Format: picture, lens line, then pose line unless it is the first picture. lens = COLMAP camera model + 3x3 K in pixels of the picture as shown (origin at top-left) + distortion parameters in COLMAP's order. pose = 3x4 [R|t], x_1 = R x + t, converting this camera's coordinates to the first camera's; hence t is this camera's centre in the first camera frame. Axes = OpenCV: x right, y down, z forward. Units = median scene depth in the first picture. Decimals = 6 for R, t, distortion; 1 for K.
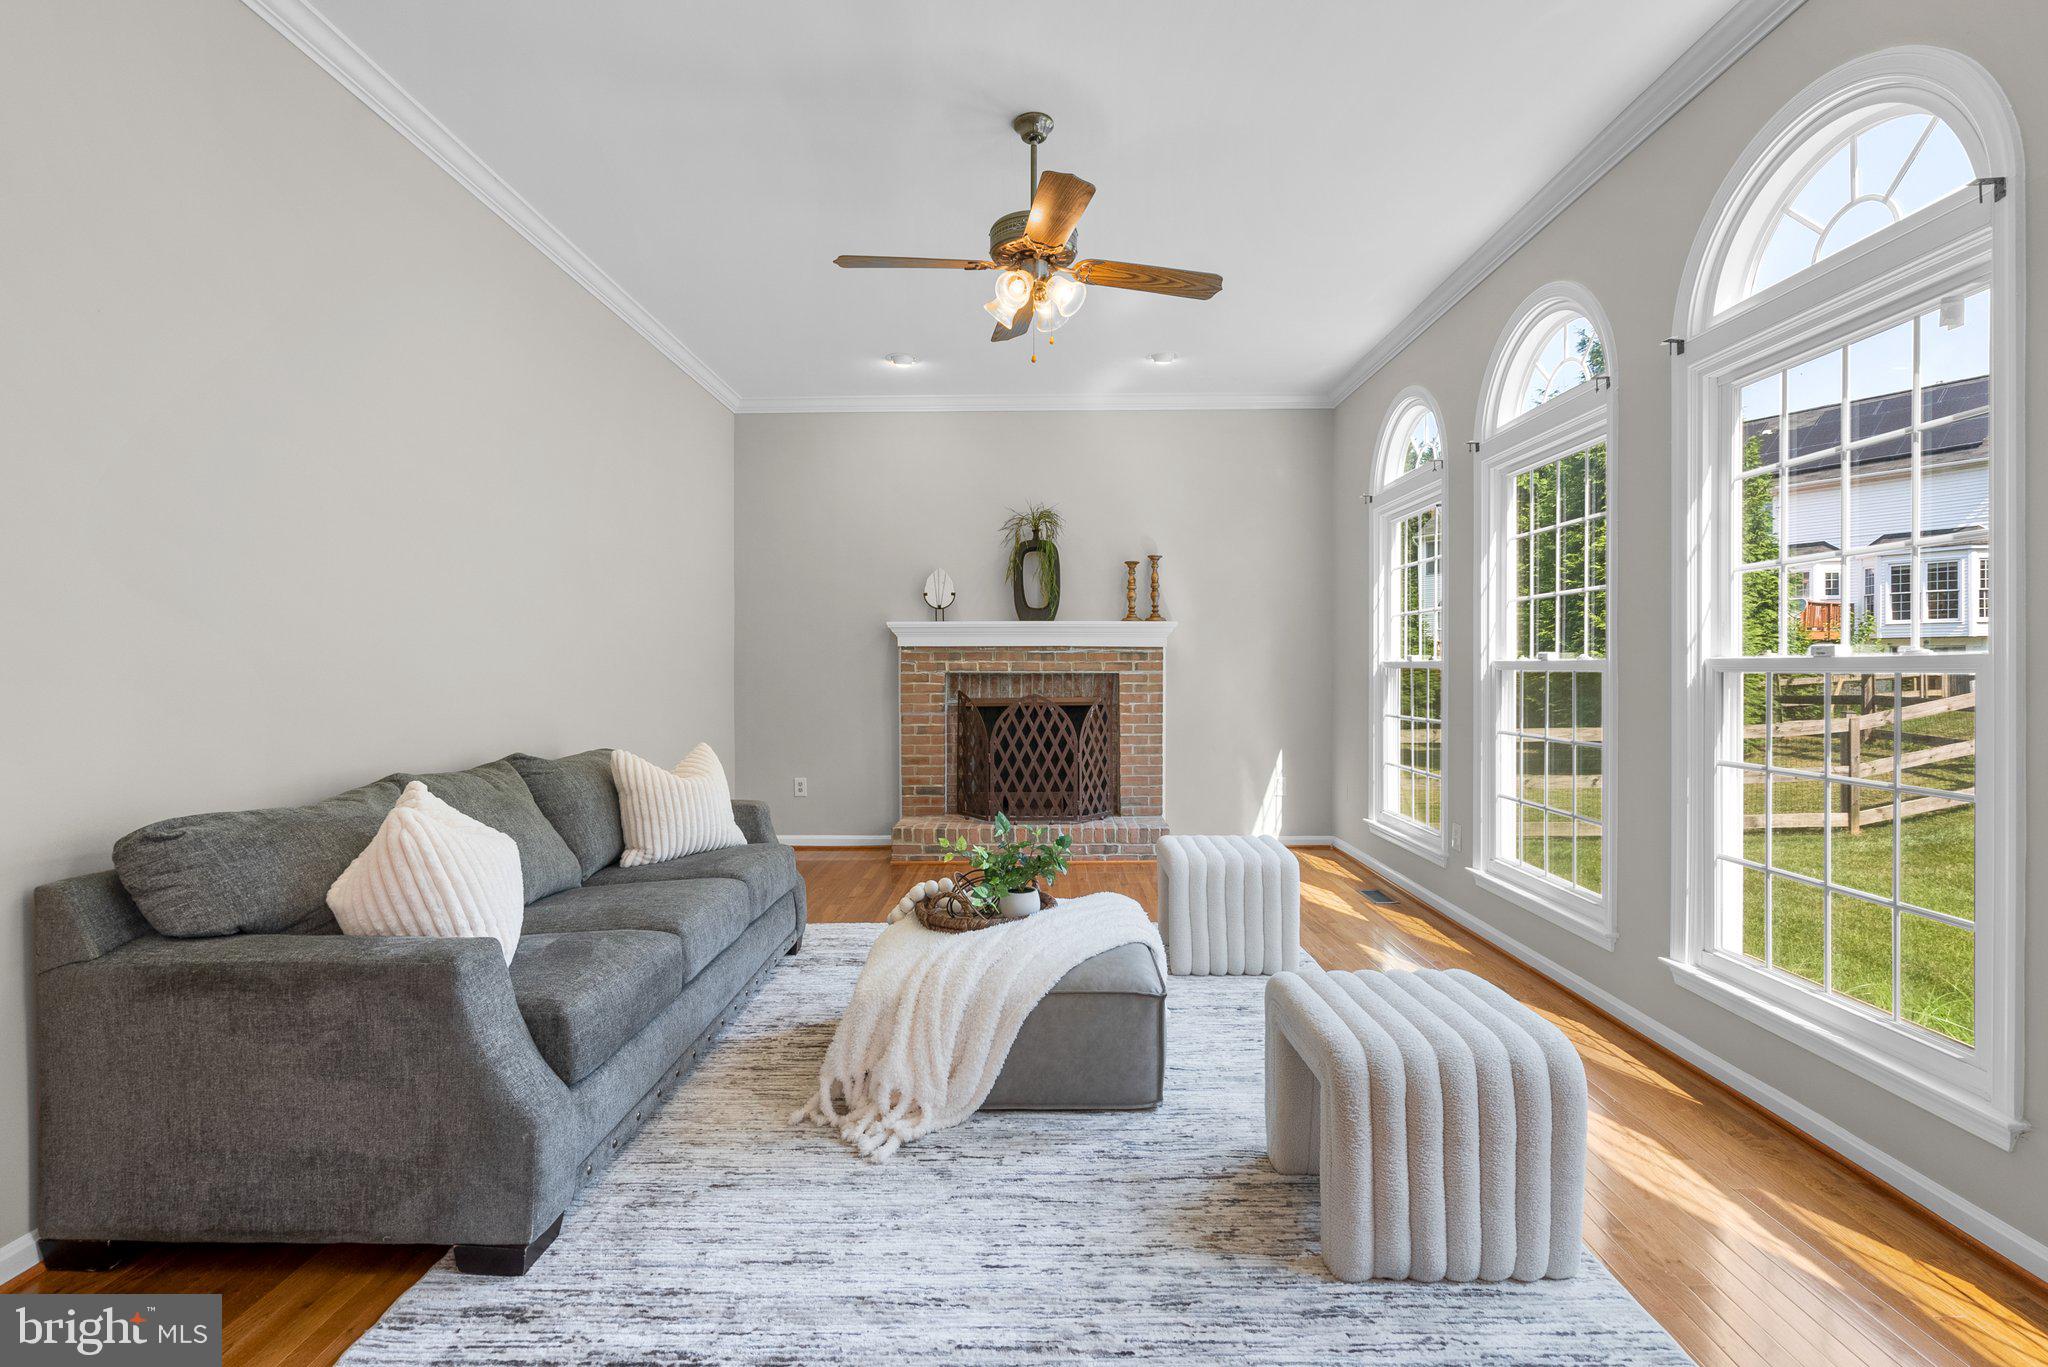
lens RADIAL K [[929.9, 0, 1048.3], [0, 929.9, 670.2], [0, 0, 1]] dist [-0.002953, 0.003363]
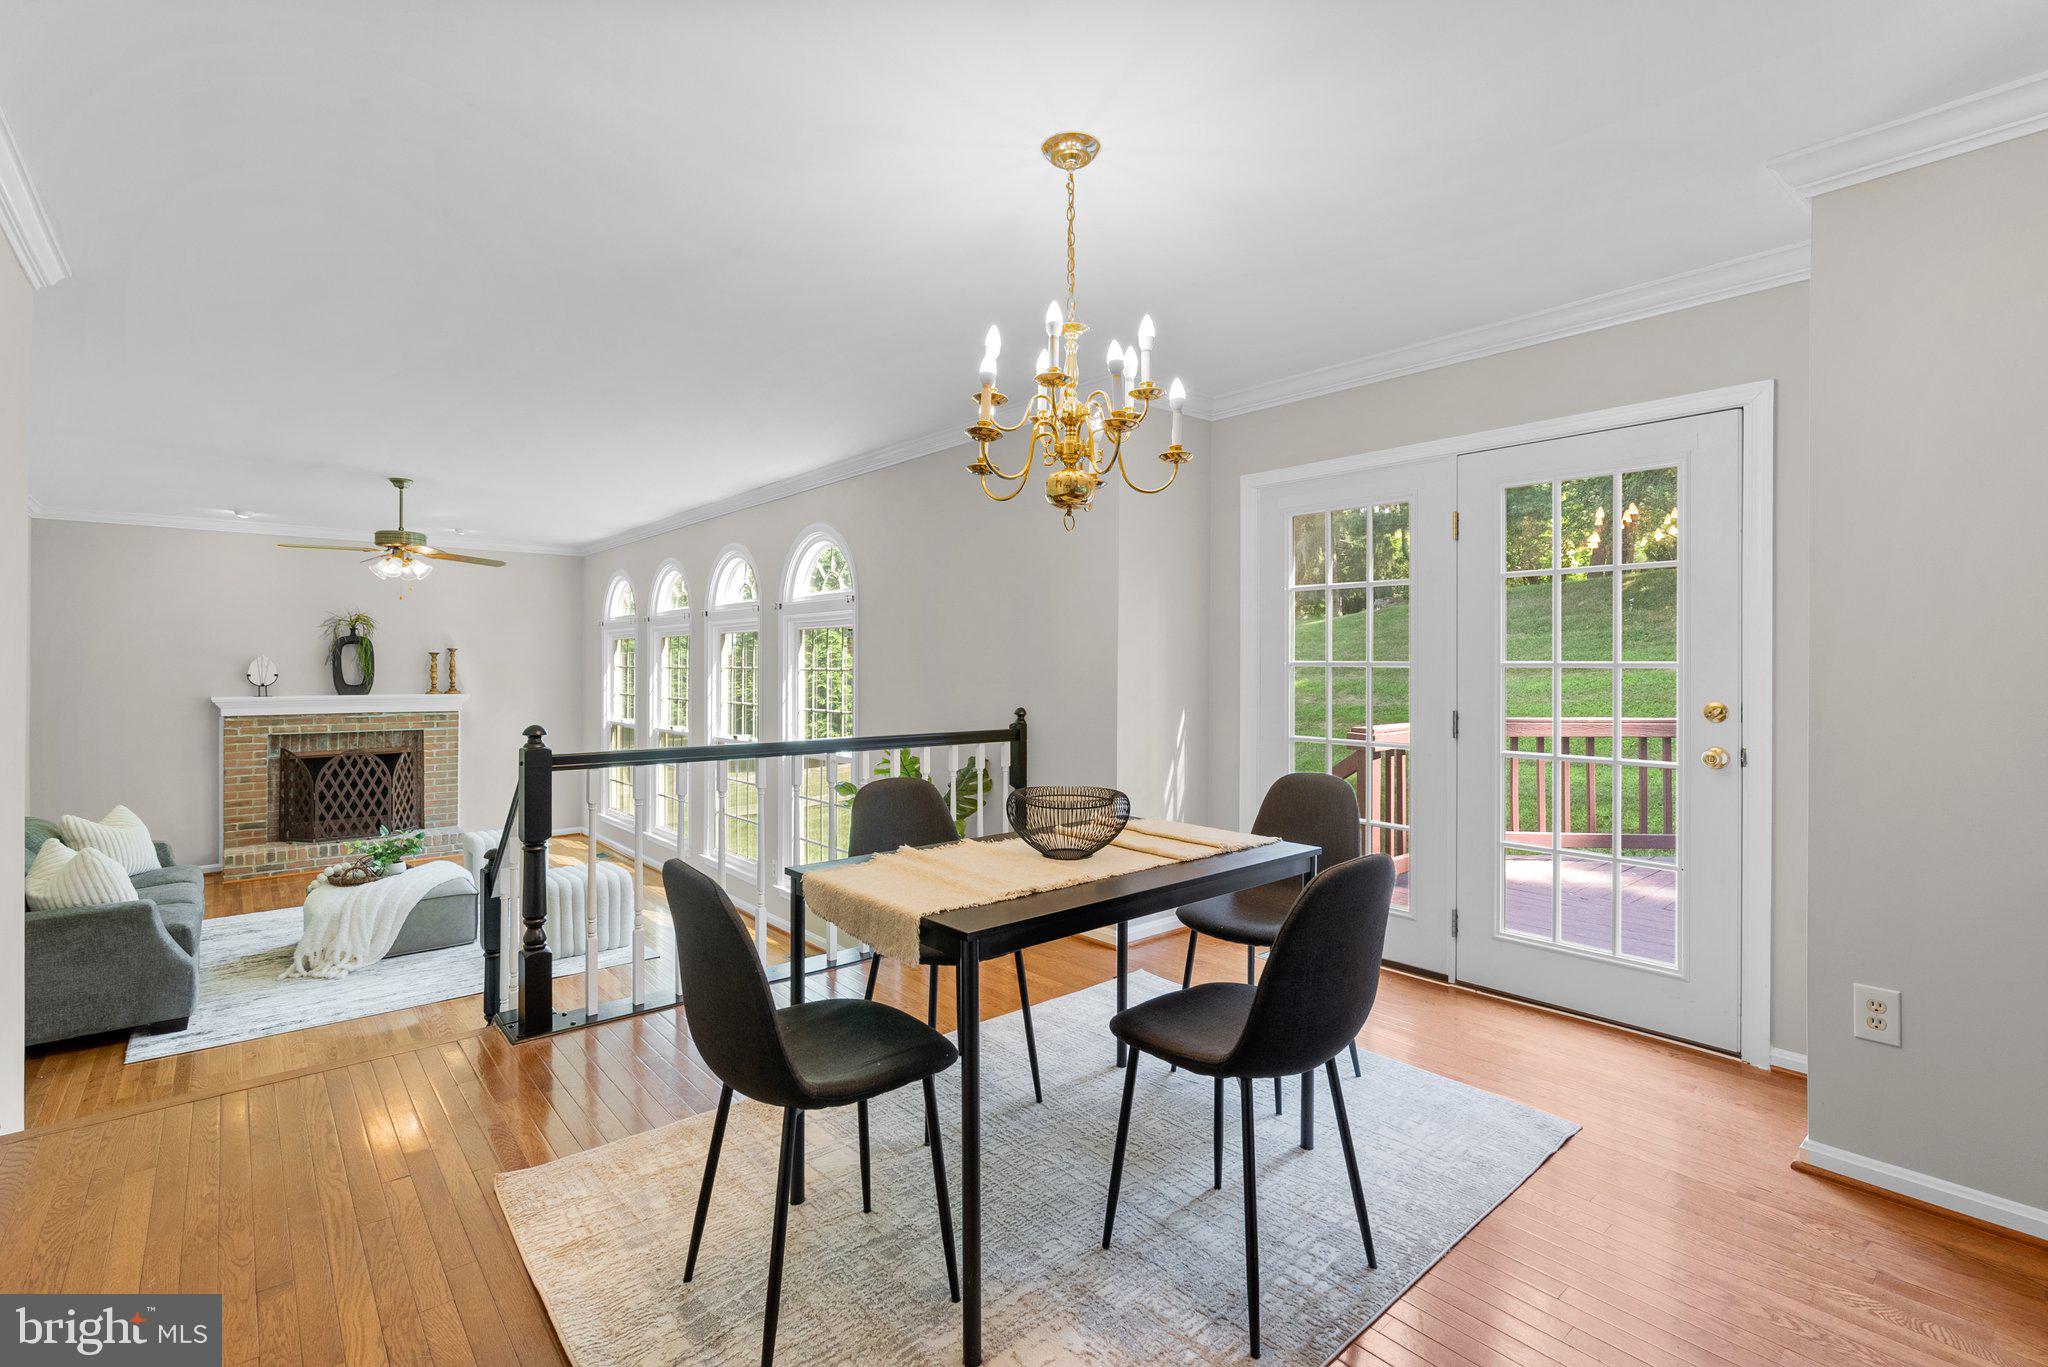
lens RADIAL K [[929.9, 0, 1030.1], [0, 929.9, 663.9], [0, 0, 1]] dist [-0.002953, 0.003363]
pose [[0.762553, 0.002573, 0.646921, -0.146324], [-0.000074, 0.999992, -0.003889, -0.097939], [-0.646926, 0.002917, 0.762547, -0.743200]]
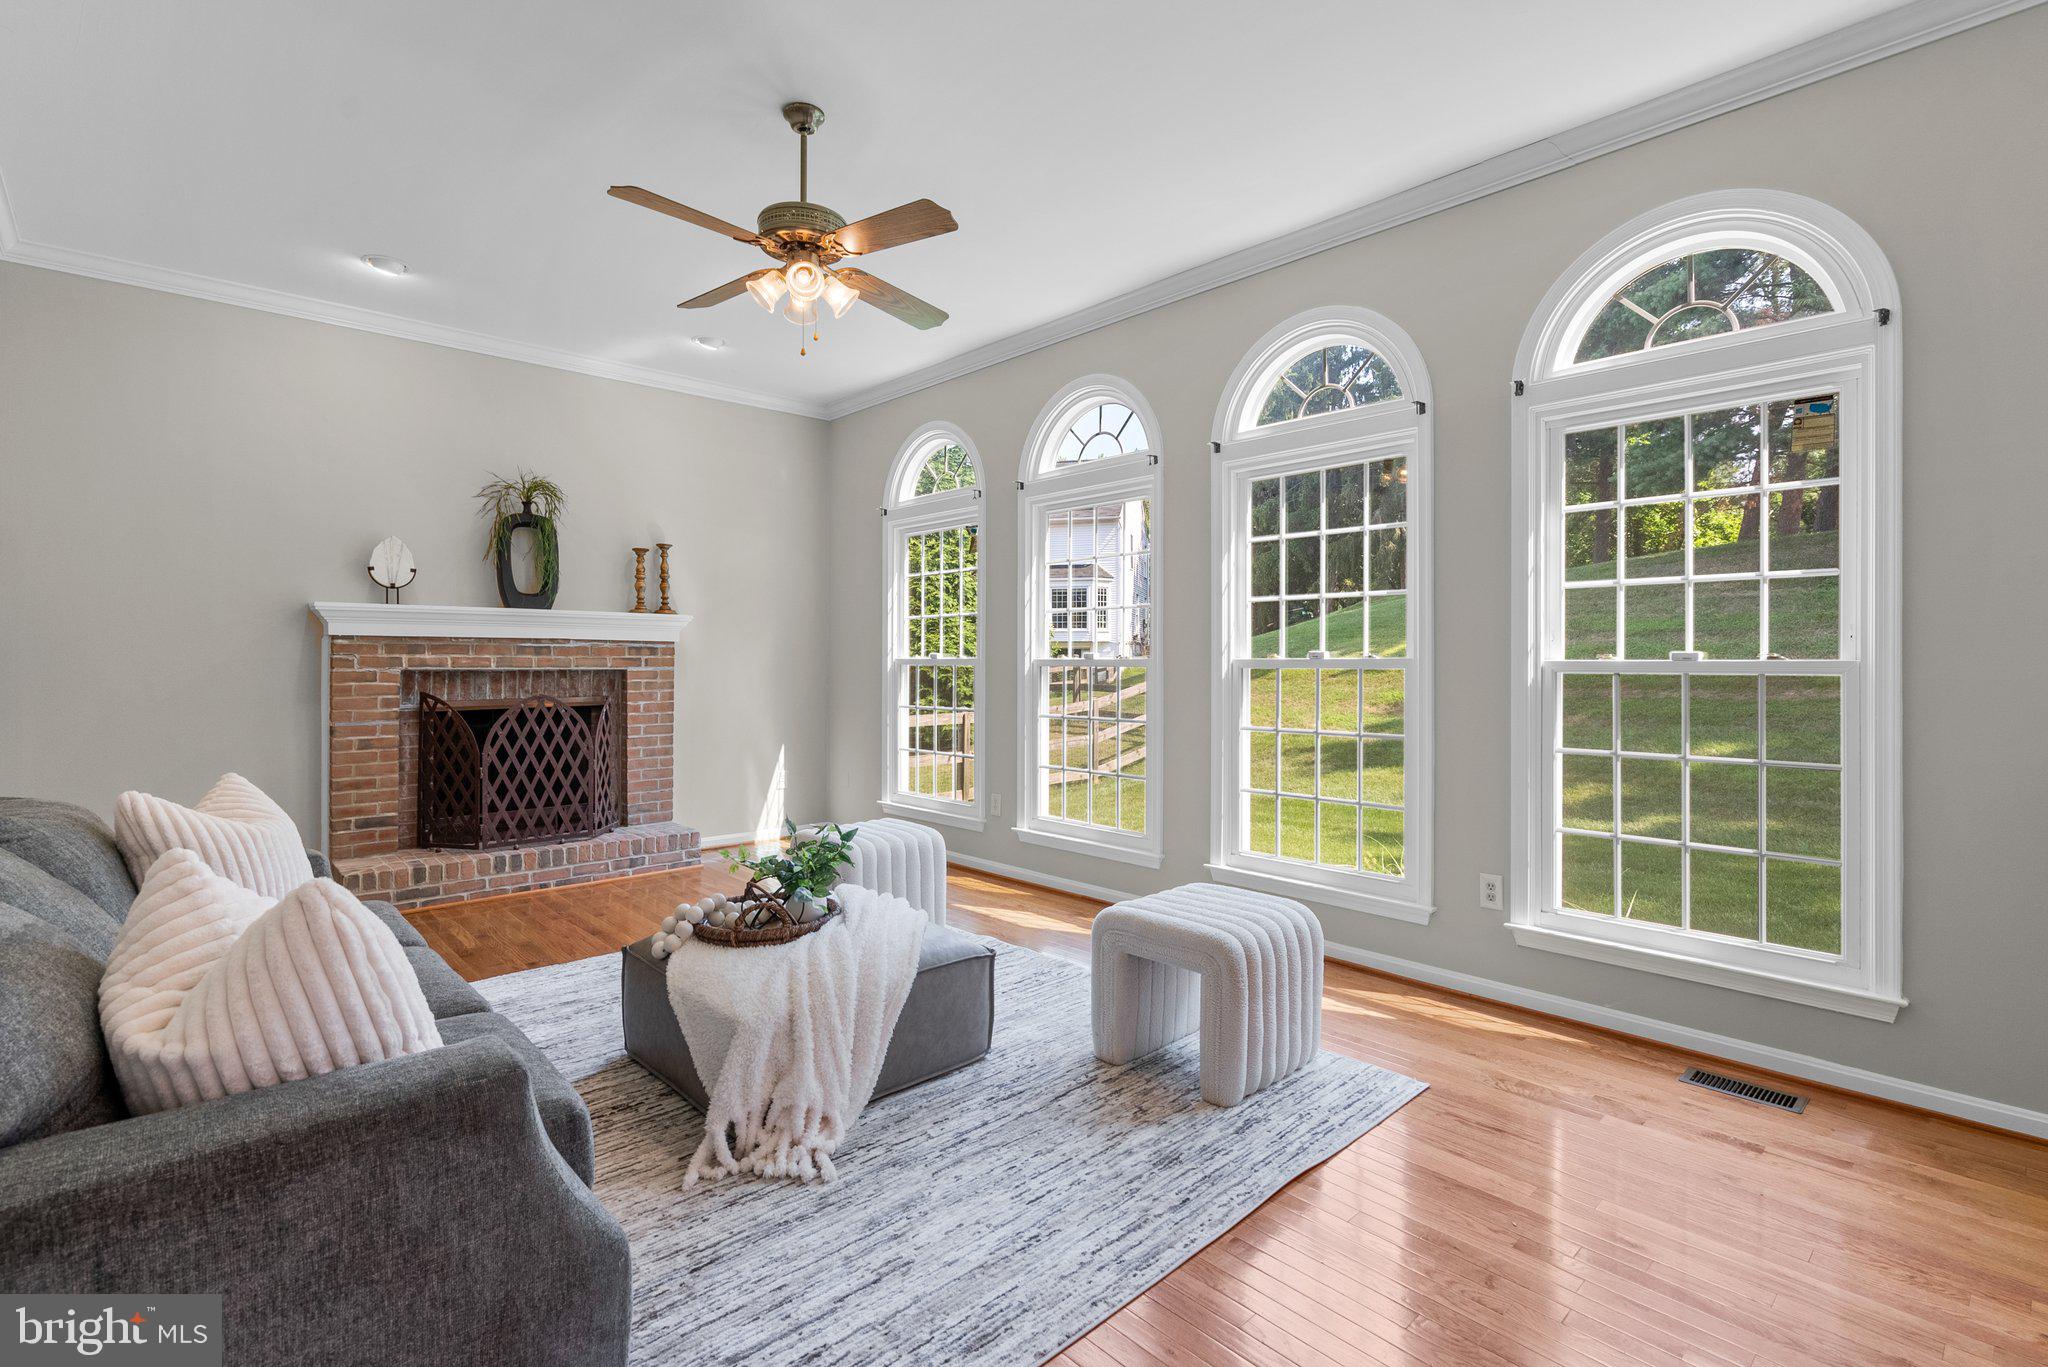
lens RADIAL K [[929.9, 0, 1040.5], [0, 929.9, 663.8], [0, 0, 1]] dist [-0.002953, 0.003363]
pose [[0.726222, 0.001378, 0.687459, -0.270118], [-0.000380, 0.999999, -0.001603, -0.001270], [-0.687461, 0.000903, 0.726221, 0.058784]]
